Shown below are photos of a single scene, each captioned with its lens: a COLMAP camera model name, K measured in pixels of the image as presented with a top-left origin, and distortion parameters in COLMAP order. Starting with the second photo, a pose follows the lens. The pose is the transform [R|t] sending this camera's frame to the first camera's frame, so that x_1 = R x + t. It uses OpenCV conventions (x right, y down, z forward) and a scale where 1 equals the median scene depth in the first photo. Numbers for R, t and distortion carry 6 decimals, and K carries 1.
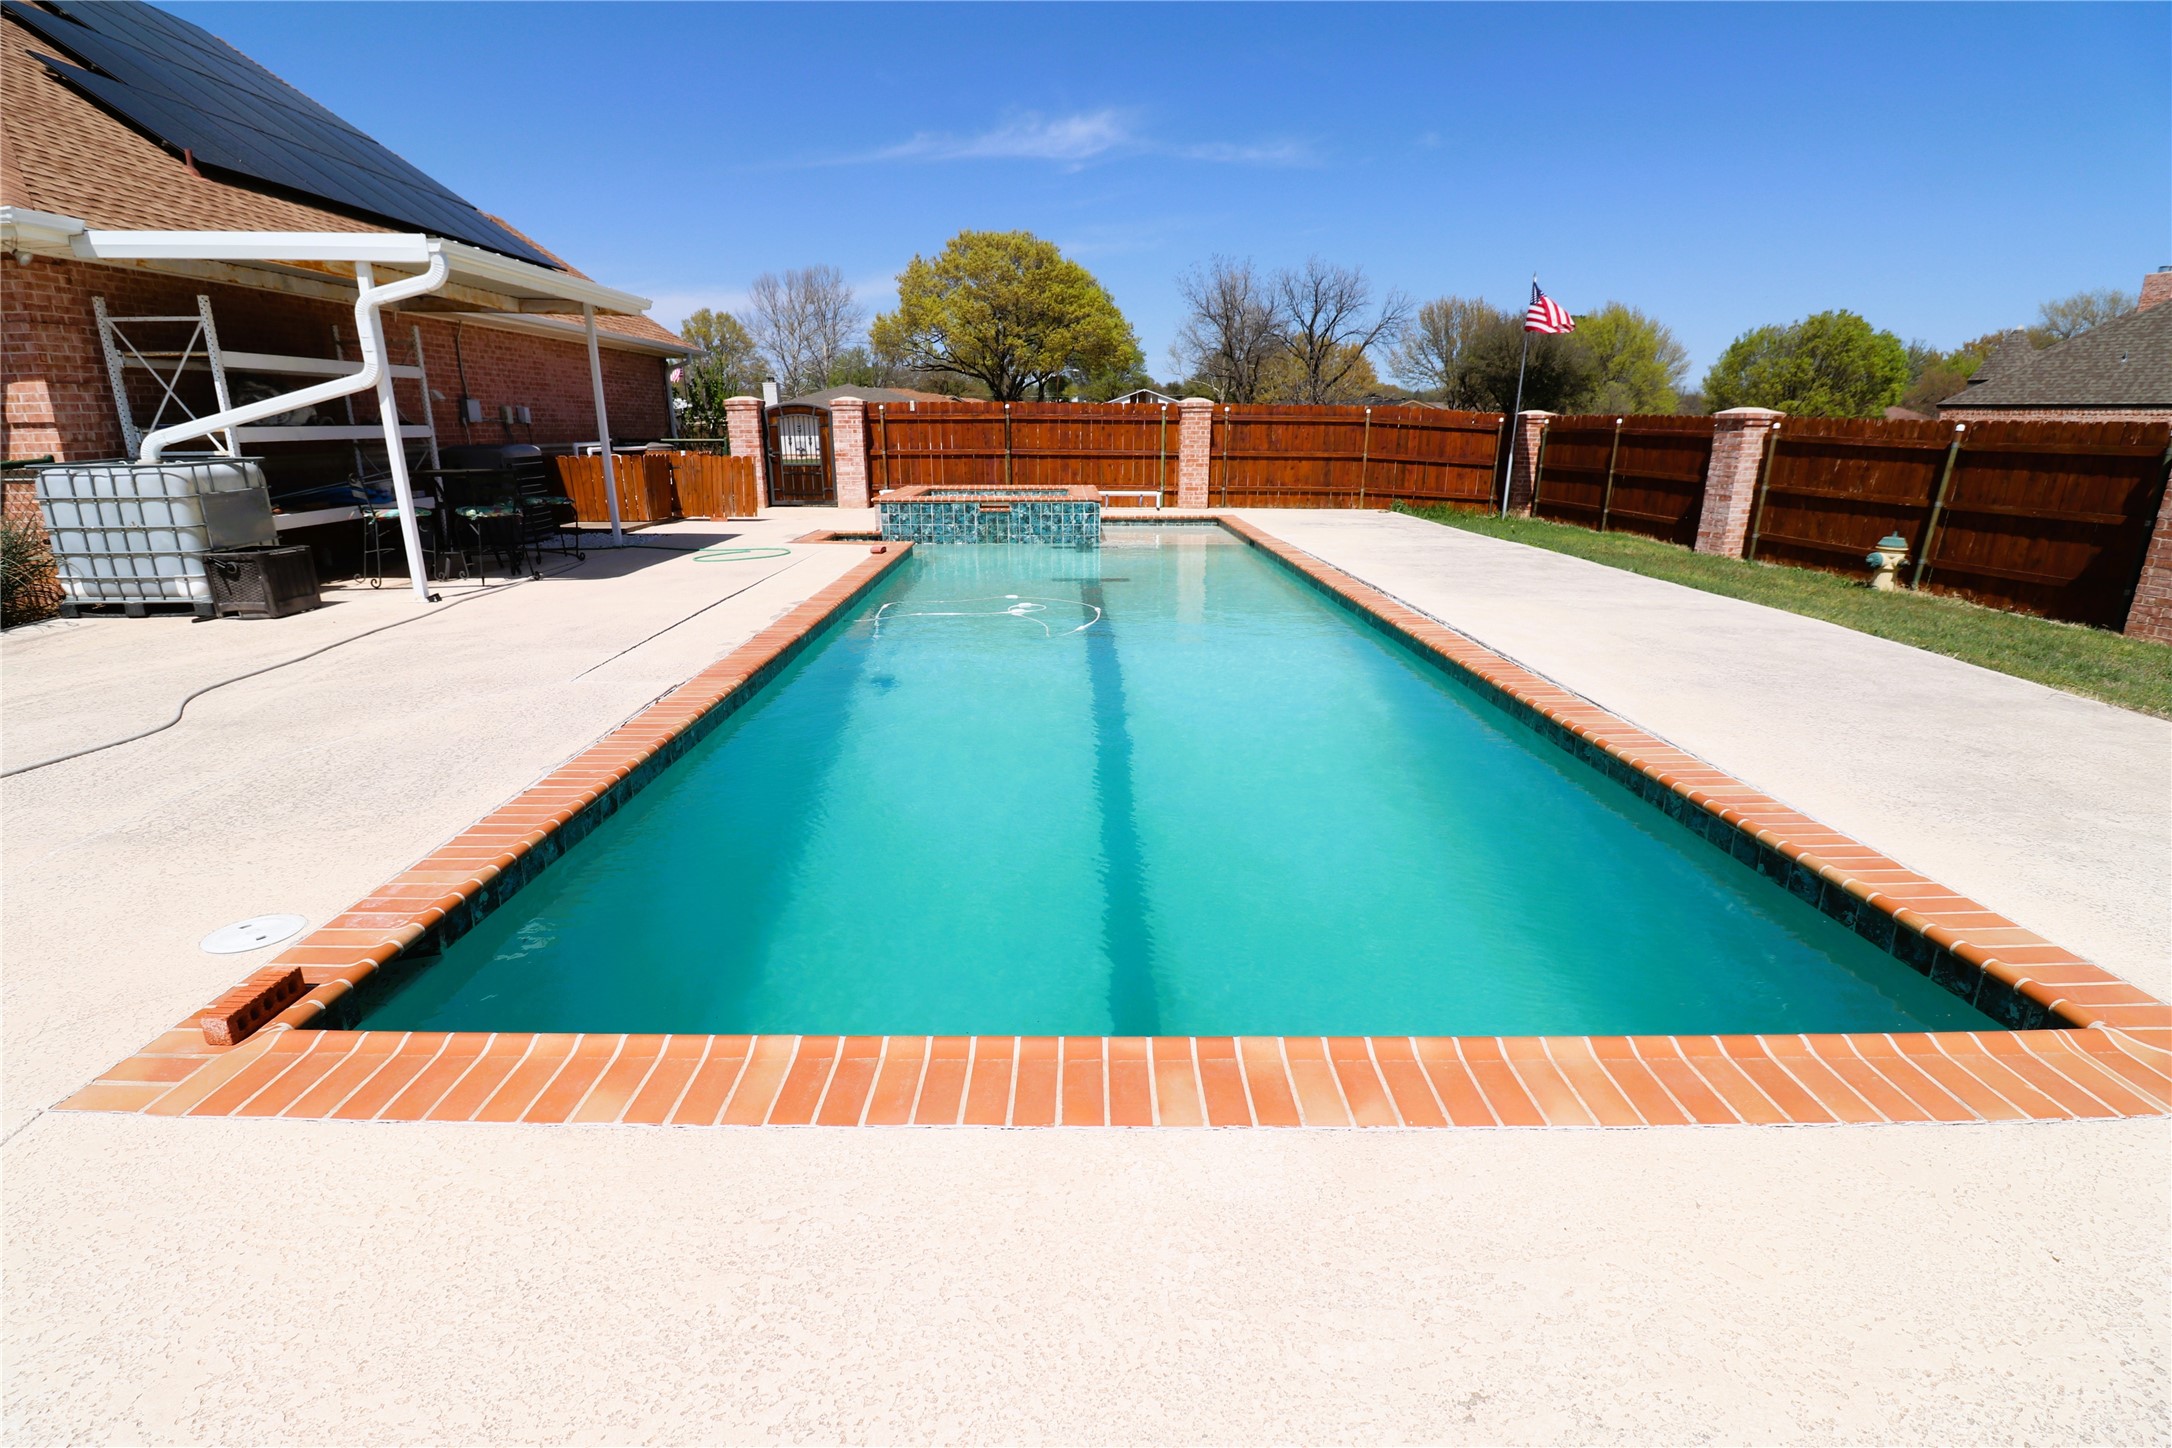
lens RADIAL K [[1023.0, 0, 1086.0], [0, 1023.0, 724.0], [0, 0, 1]] dist [-0.003081, -0.011083]
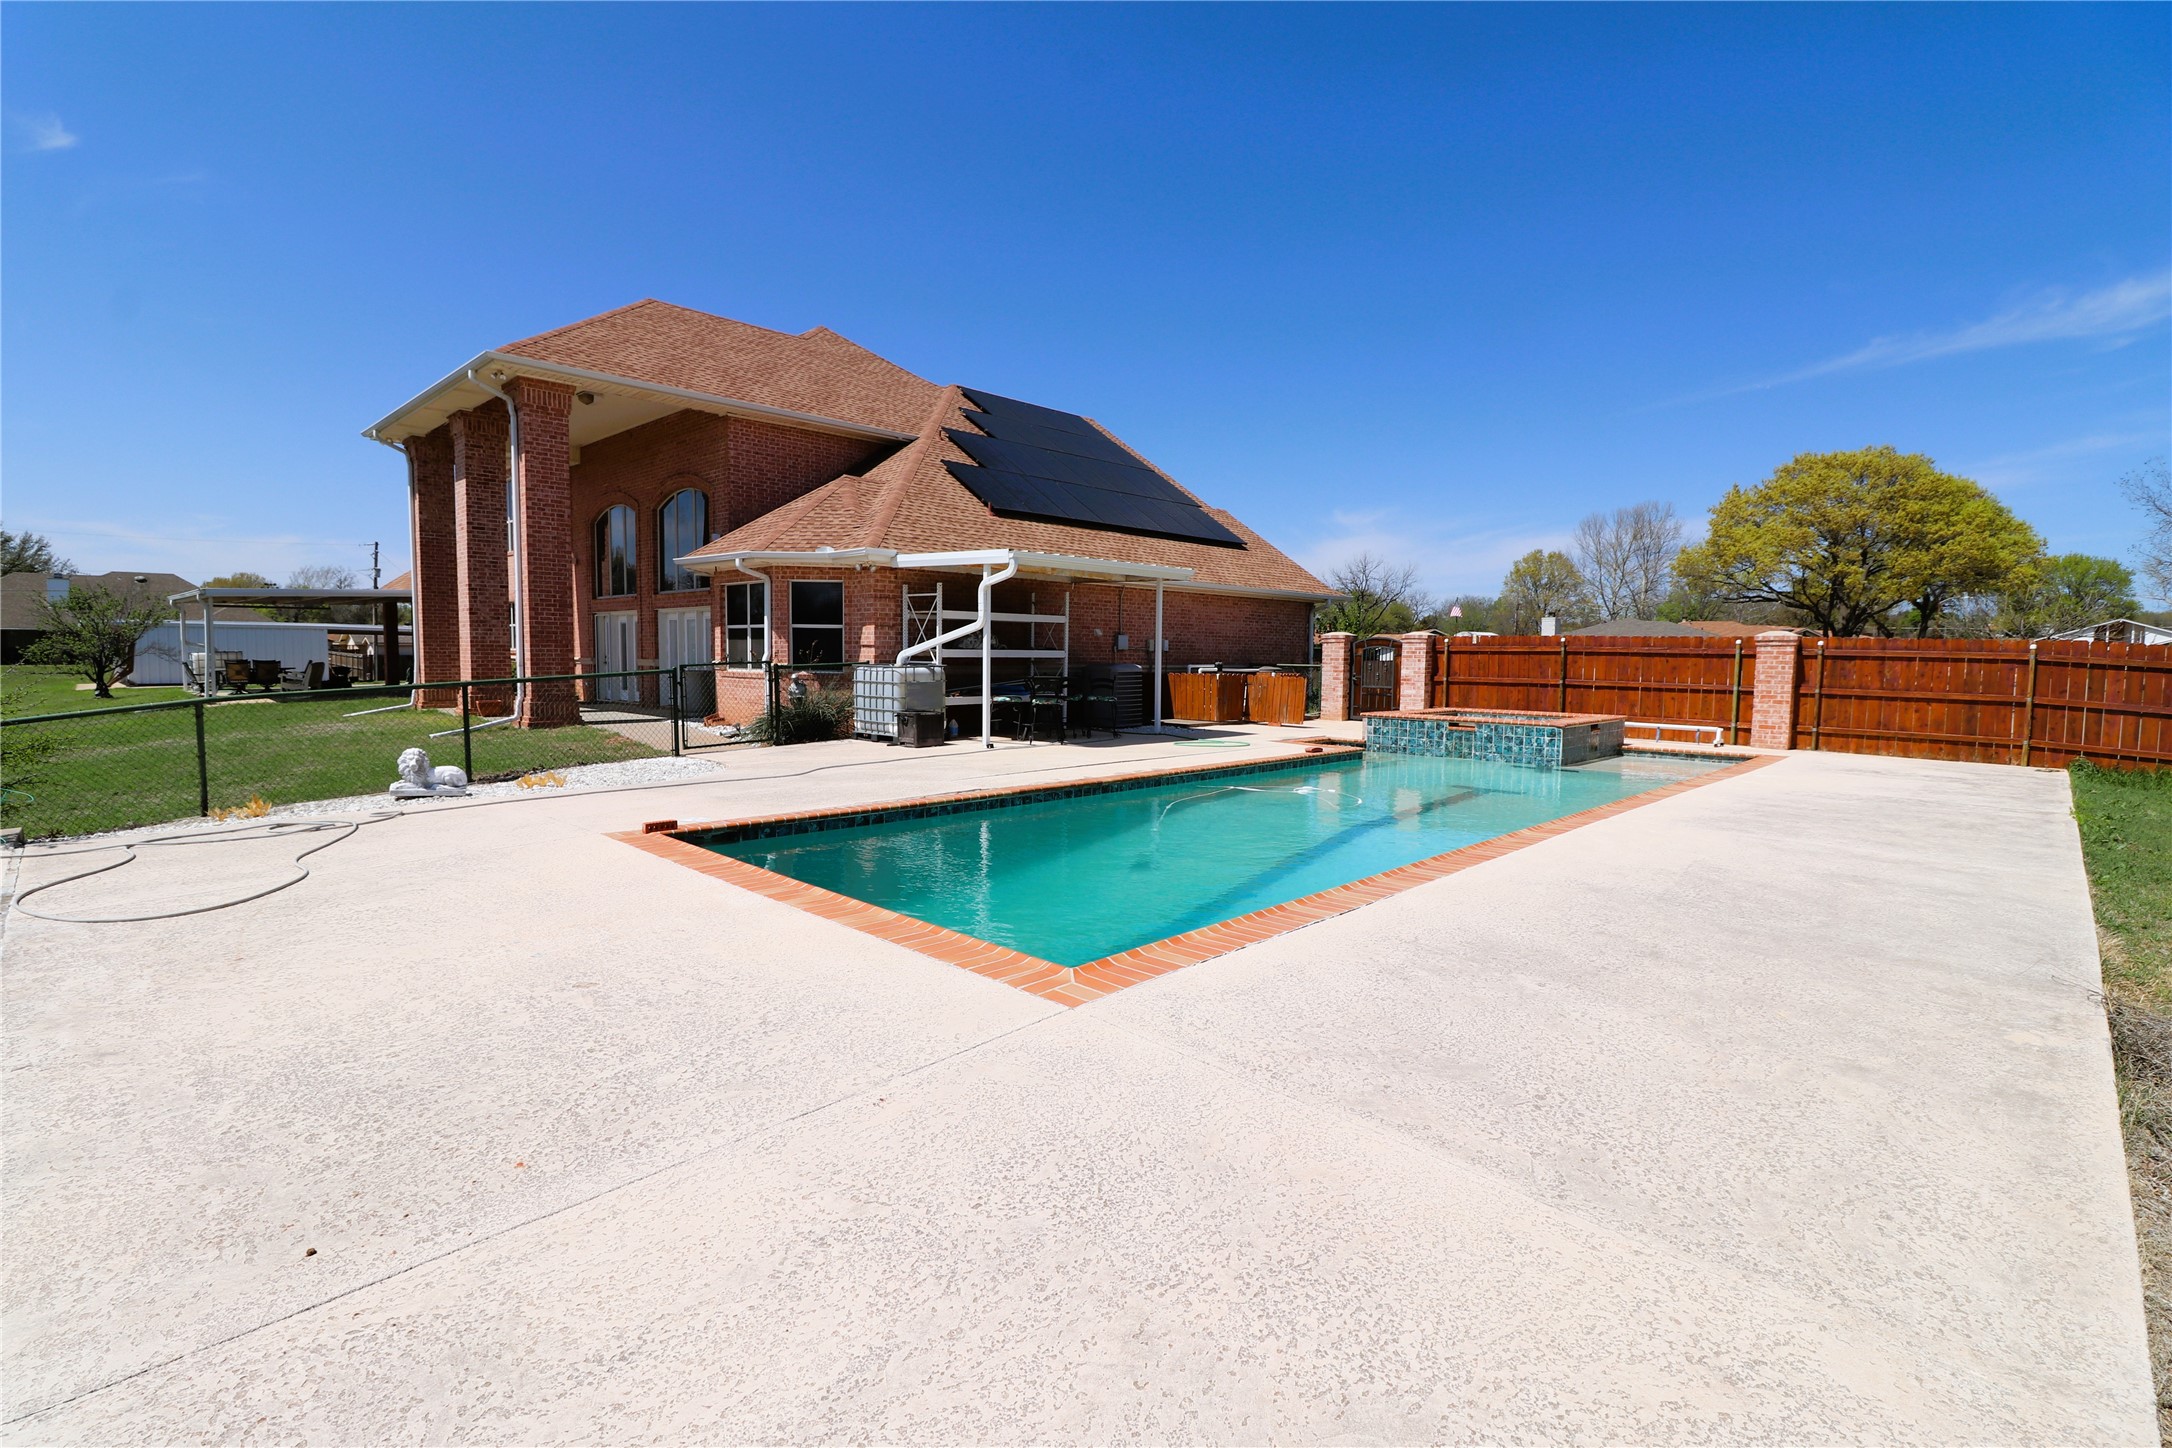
lens RADIAL K [[1055.2, 0, 1086.2], [0, 1055.2, 748.4], [0, 0, 1]] dist [-0.014073, -0.001580]
pose [[0.696363, 0.073103, -0.713957, 0.619494], [-0.212196, 0.971295, -0.107515, 0.030498], [0.685603, 0.226368, 0.691886, -0.099556]]
